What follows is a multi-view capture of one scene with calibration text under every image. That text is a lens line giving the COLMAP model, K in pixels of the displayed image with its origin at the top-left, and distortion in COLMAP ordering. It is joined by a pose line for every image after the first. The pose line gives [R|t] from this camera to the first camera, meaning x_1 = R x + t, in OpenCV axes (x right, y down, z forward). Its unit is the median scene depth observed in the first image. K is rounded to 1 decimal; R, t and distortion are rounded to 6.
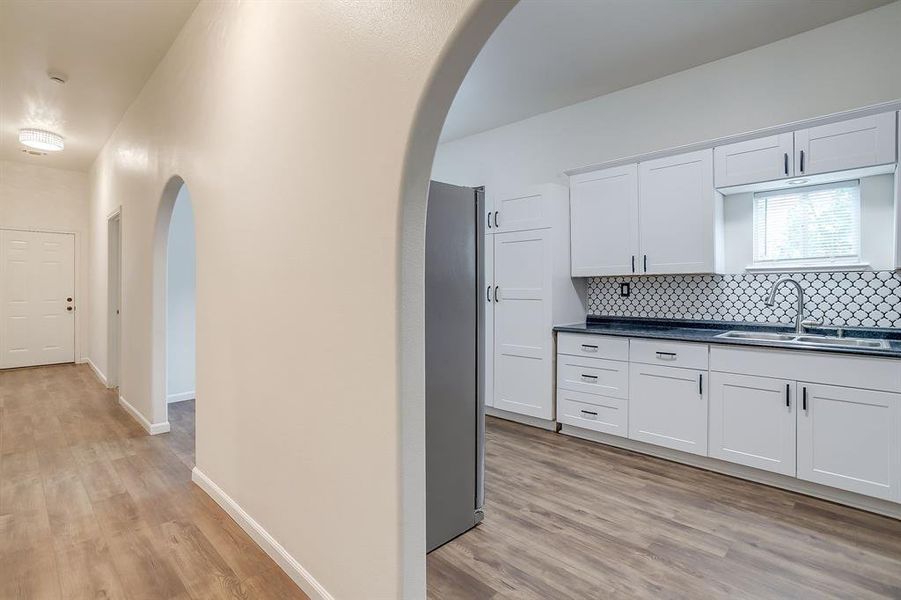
lens RADIAL K [[431.8, 0, 450.9], [0, 431.8, 291.5], [0, 0, 1]] dist [-0.033088, 0.013810]
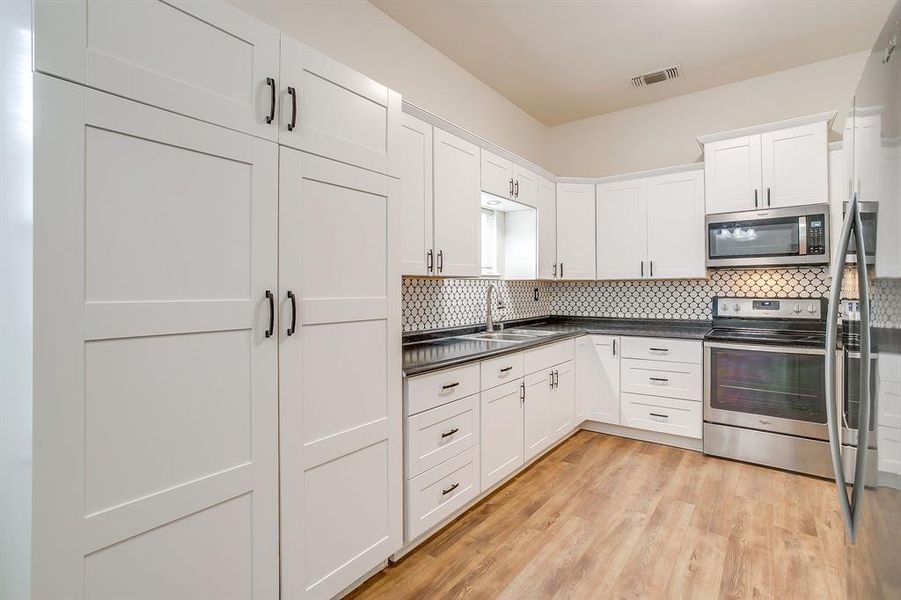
lens RADIAL K [[431.8, 0, 443.1], [0, 431.8, 292.5], [0, 0, 1]] dist [-0.033088, 0.013810]
pose [[-0.100951, -0.001850, 0.994890, -0.391297], [0.011936, 0.999924, 0.003070, -0.015044], [-0.994820, 0.012185, -0.100922, 1.350175]]
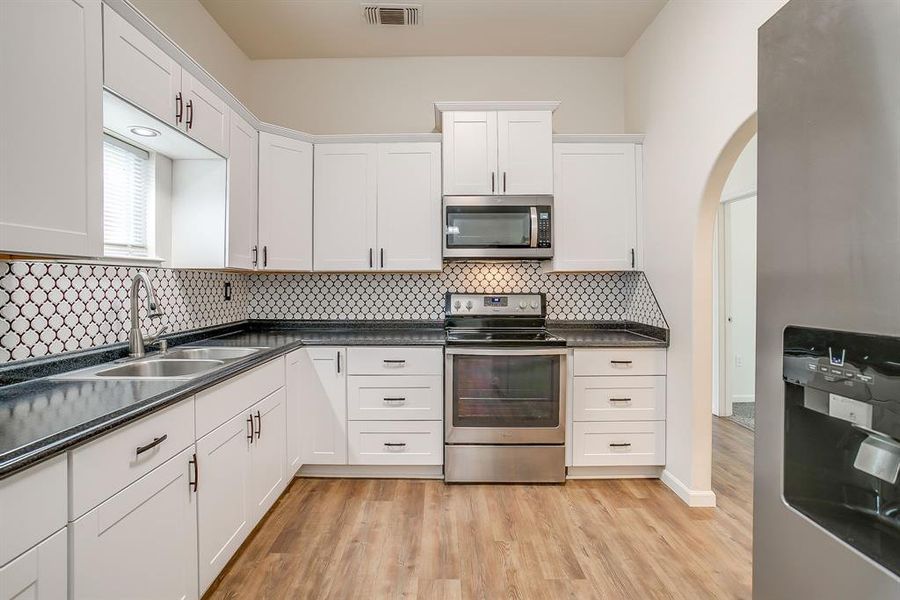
lens RADIAL K [[431.3, 0, 433.5], [0, 431.3, 289.1], [0, 0, 1]] dist [-0.033088, 0.013810]
pose [[-0.678465, -0.004199, 0.734621, 0.004049], [0.008572, 0.999870, 0.013632, -0.014194], [-0.734583, 0.015546, -0.678341, 1.200327]]
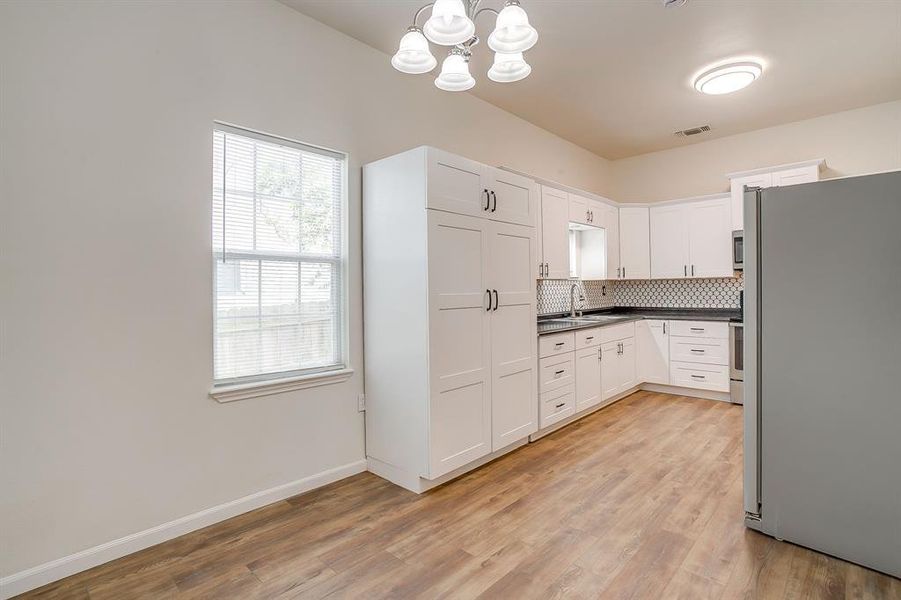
lens RADIAL K [[431.8, 0, 452.2], [0, 431.8, 290.8], [0, 0, 1]] dist [-0.033088, 0.013810]
pose [[0.002865, -0.000376, 0.999996, -0.959965], [0.023238, 0.999730, 0.000309, -0.016474], [-0.999726, 0.023238, 0.002873, 1.590364]]
